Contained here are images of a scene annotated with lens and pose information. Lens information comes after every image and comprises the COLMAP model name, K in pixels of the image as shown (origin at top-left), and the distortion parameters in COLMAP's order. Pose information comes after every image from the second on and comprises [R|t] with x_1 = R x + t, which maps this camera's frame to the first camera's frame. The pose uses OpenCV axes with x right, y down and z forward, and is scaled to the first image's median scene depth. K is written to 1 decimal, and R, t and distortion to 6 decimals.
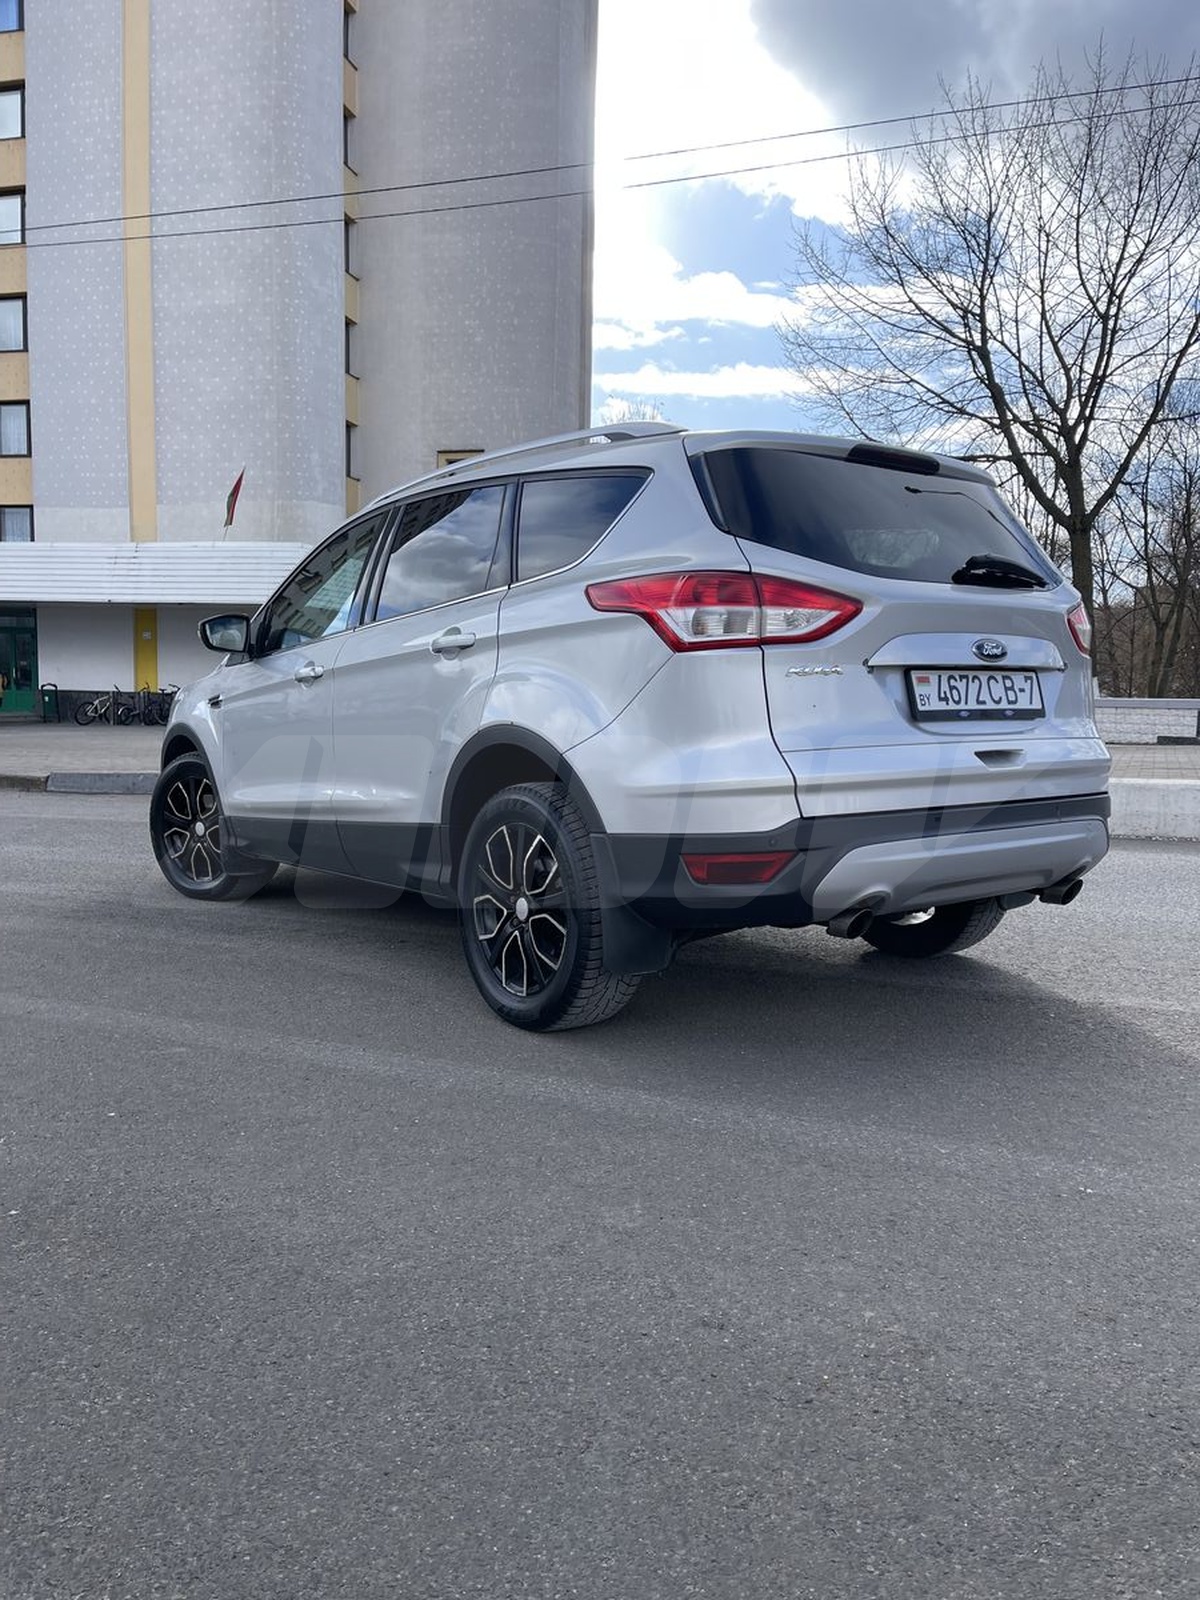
lens RADIAL K [[1263.3, 0, 600.0], [0, 1263.3, 800.0], [0, 0, 1]] dist [0.046693, -0.003226]
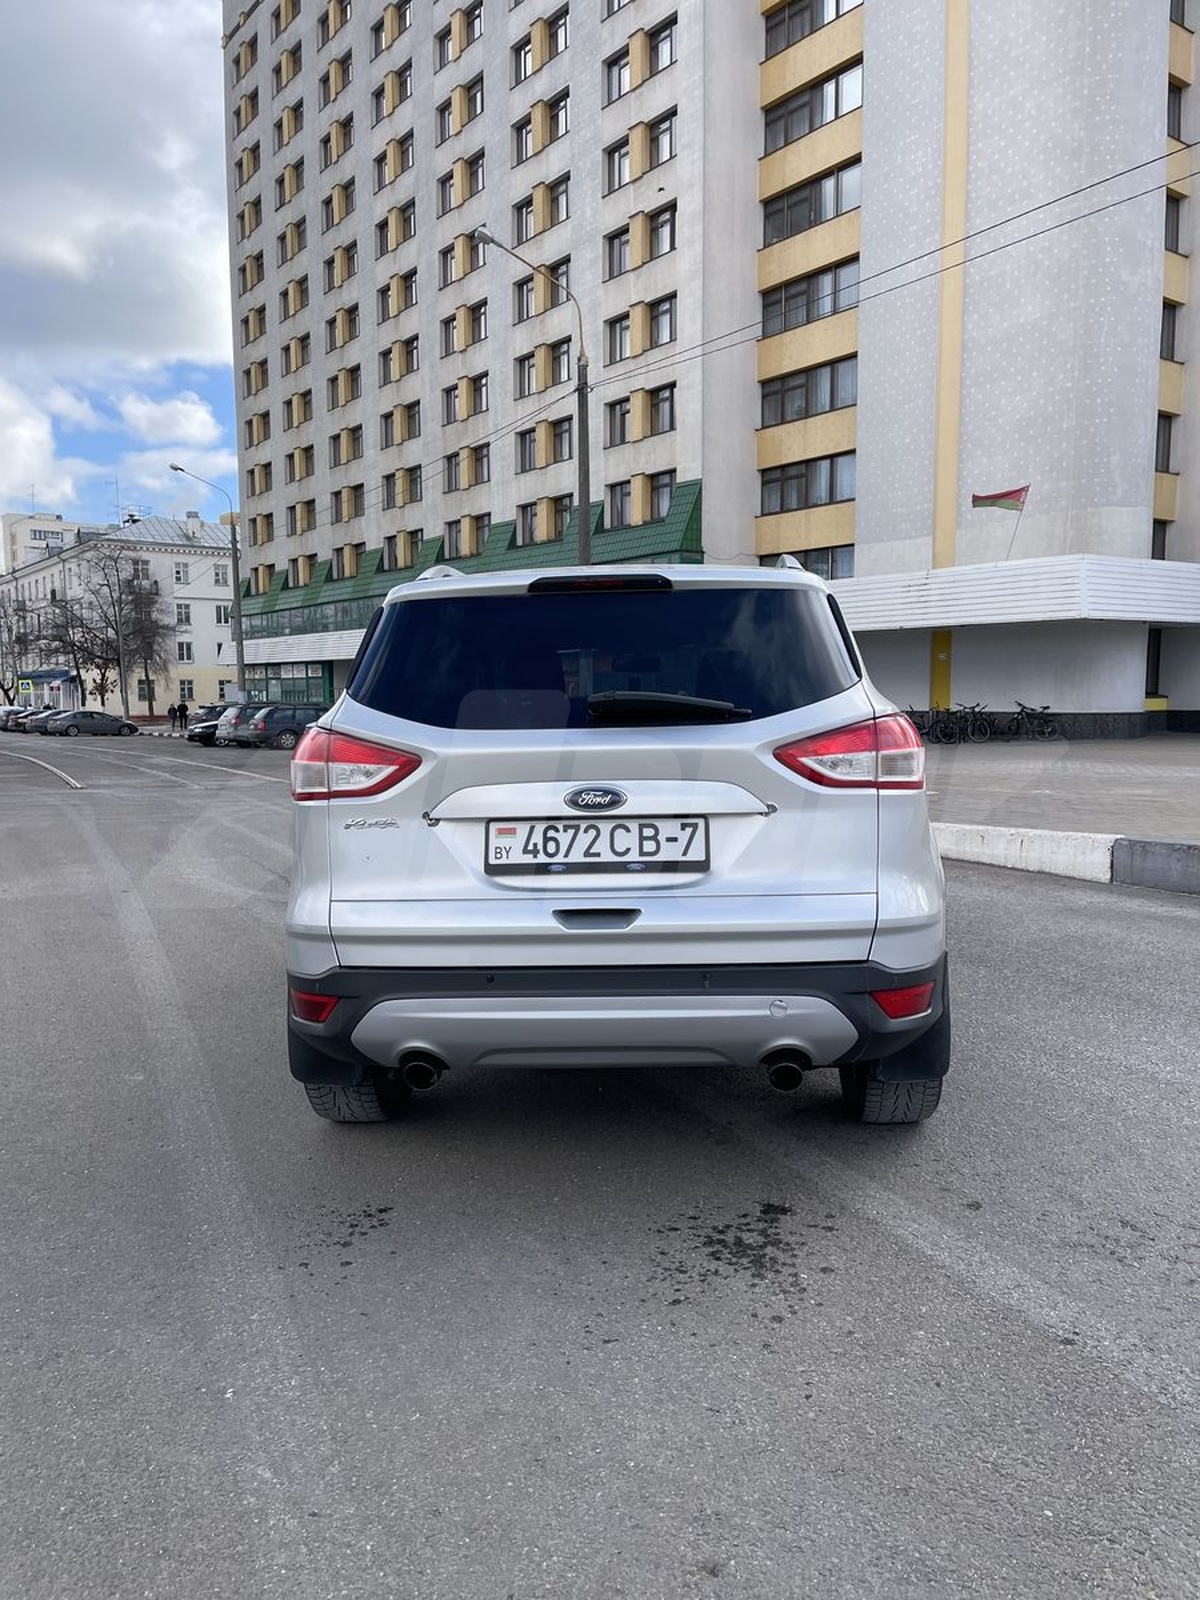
lens RADIAL K [[1239.5, 0, 563.5], [0, 1239.5, 798.5], [0, 0, 1]] dist [0.034153, -0.000592]
pose [[0.747670, 0.028603, -0.663454, 0.094077], [-0.030310, 0.999501, 0.008933, -0.013371], [0.663378, 0.013431, 0.748164, 0.033668]]
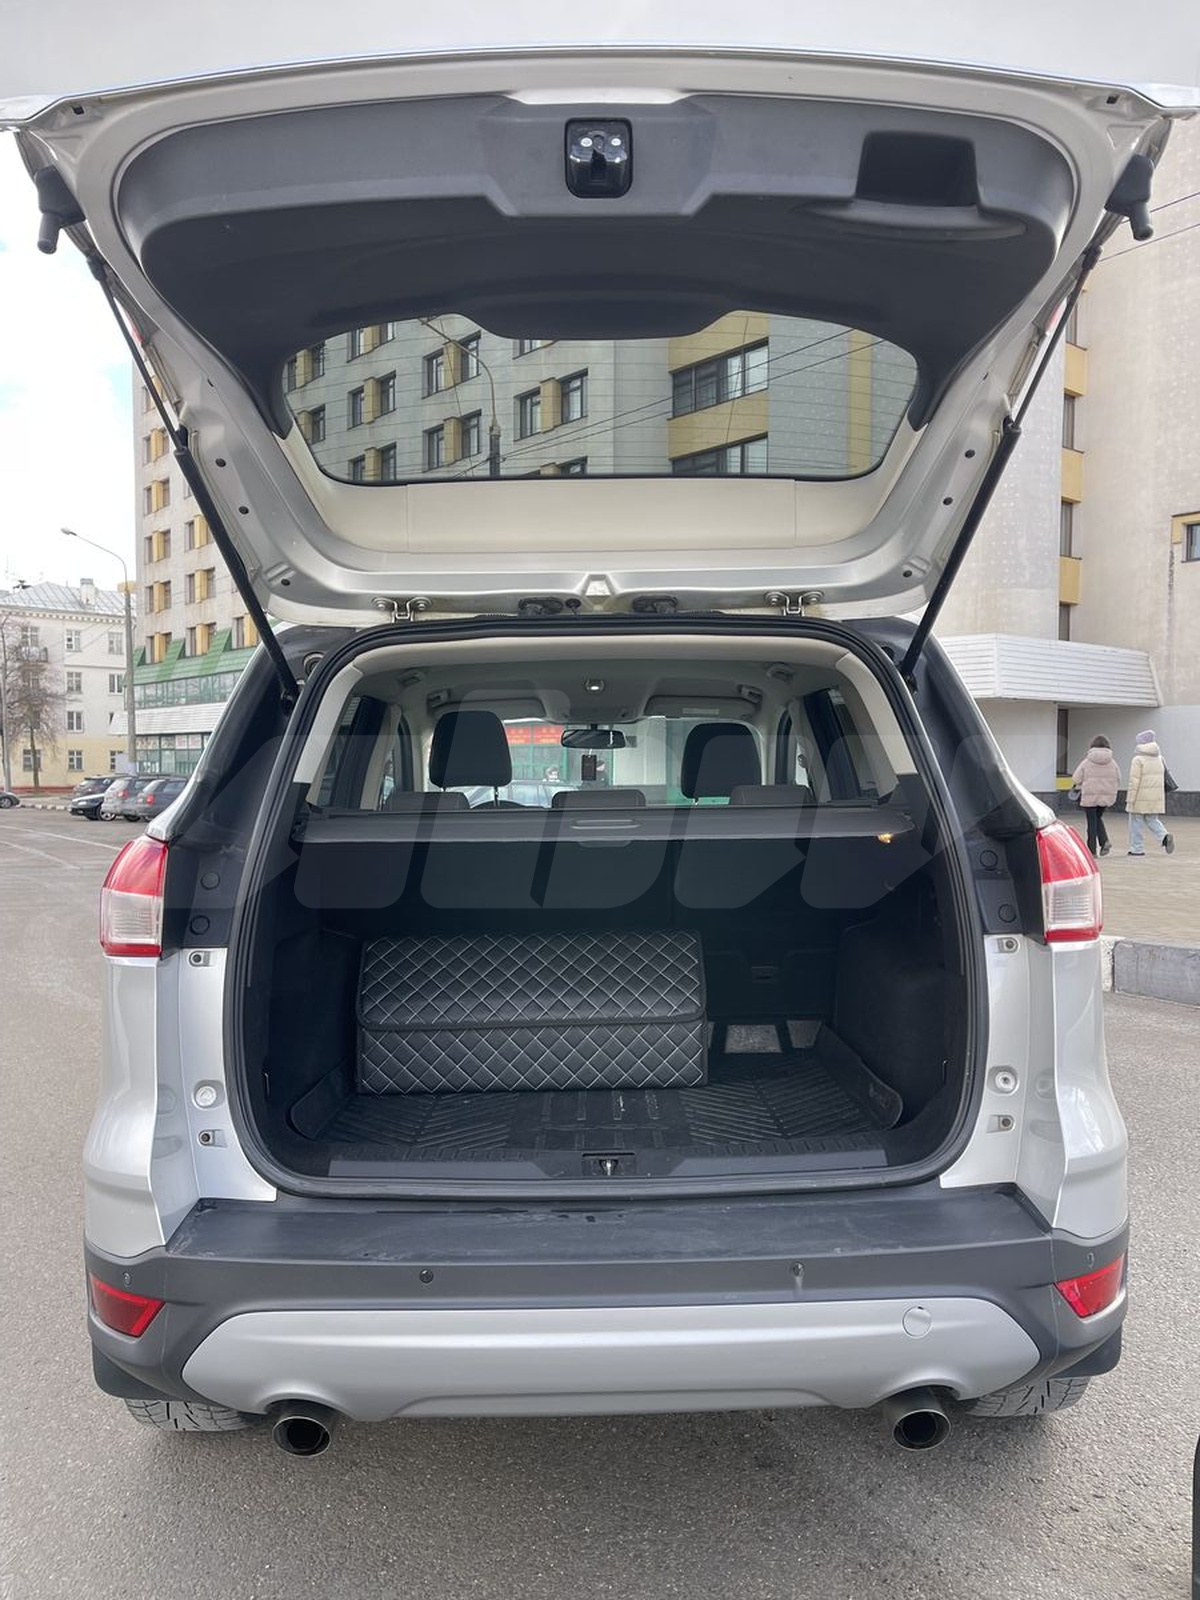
lens RADIAL K [[1244.0, 0, 580.1], [0, 1244.0, 780.4], [0, 0, 1]] dist [0.047547, 0.002104]
pose [[0.804134, -0.015358, -0.594250, 0.066290], [-0.030947, 0.997229, -0.067651, -0.017004], [0.593642, 0.072791, 0.801430, 0.058887]]
